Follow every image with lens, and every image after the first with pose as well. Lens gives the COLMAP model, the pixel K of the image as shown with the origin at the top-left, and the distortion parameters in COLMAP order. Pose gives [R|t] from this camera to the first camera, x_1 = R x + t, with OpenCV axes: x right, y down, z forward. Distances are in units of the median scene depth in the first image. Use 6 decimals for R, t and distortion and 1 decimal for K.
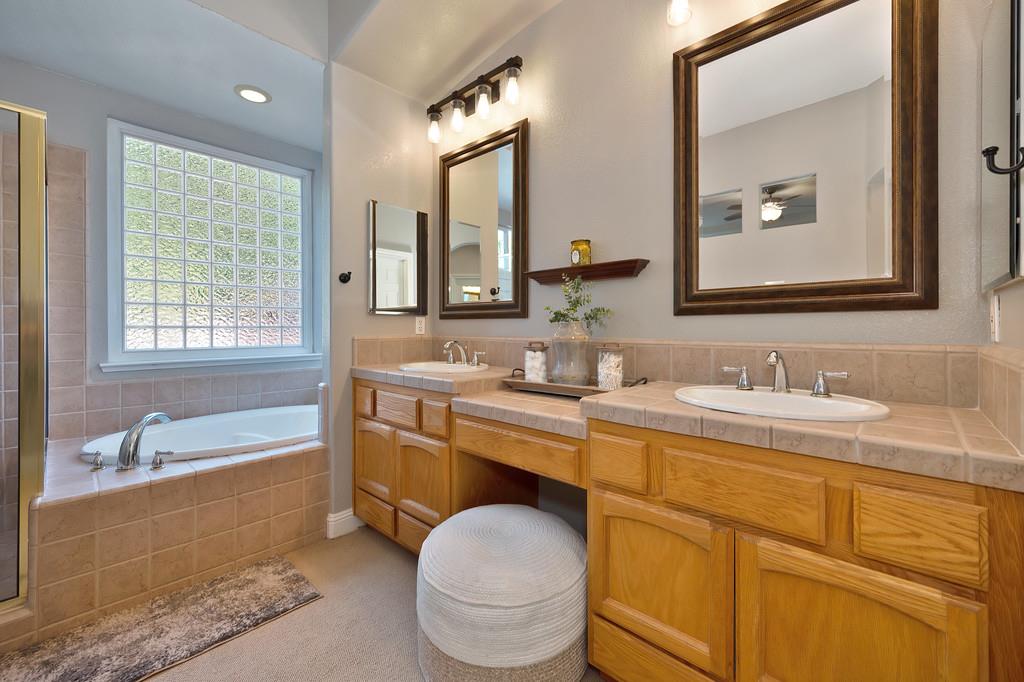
lens RADIAL K [[405.5, 0, 498.2], [0, 405.5, 328.7], [0, 0, 1]] dist [0.003739, -0.000070]
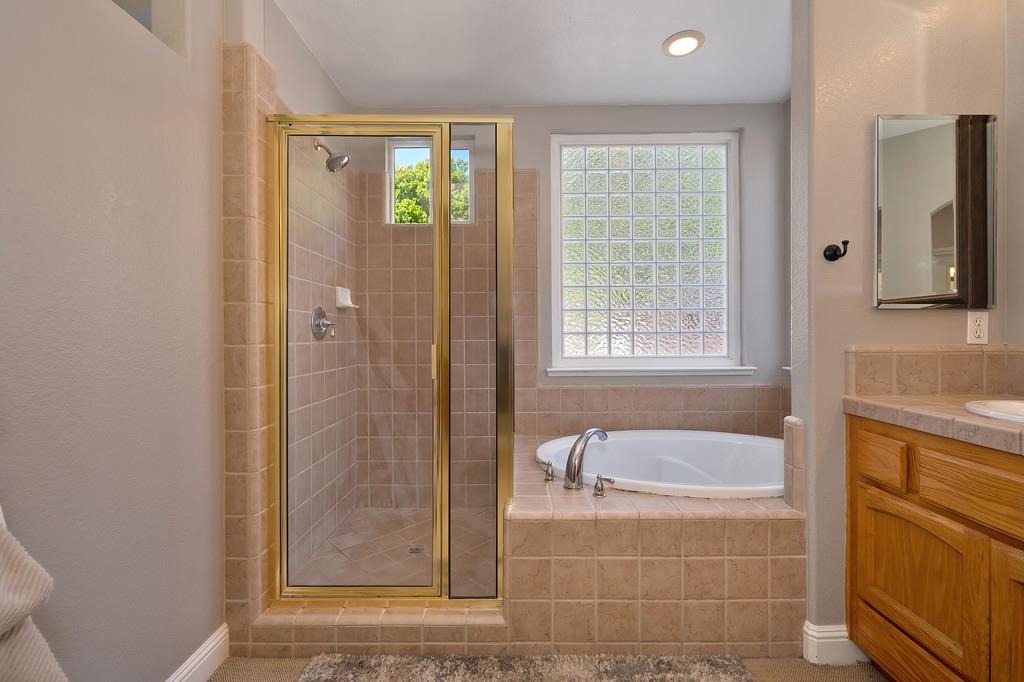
lens RADIAL K [[446.7, 0, 514.4], [0, 446.7, 336.9], [0, 0, 1]] dist [0.000580, 0.000030]
pose [[0.673063, 0.000733, -0.739585, -0.203397], [0.004251, 0.999979, 0.004860, -0.001728], [0.739573, -0.006416, 0.673046, 0.180036]]
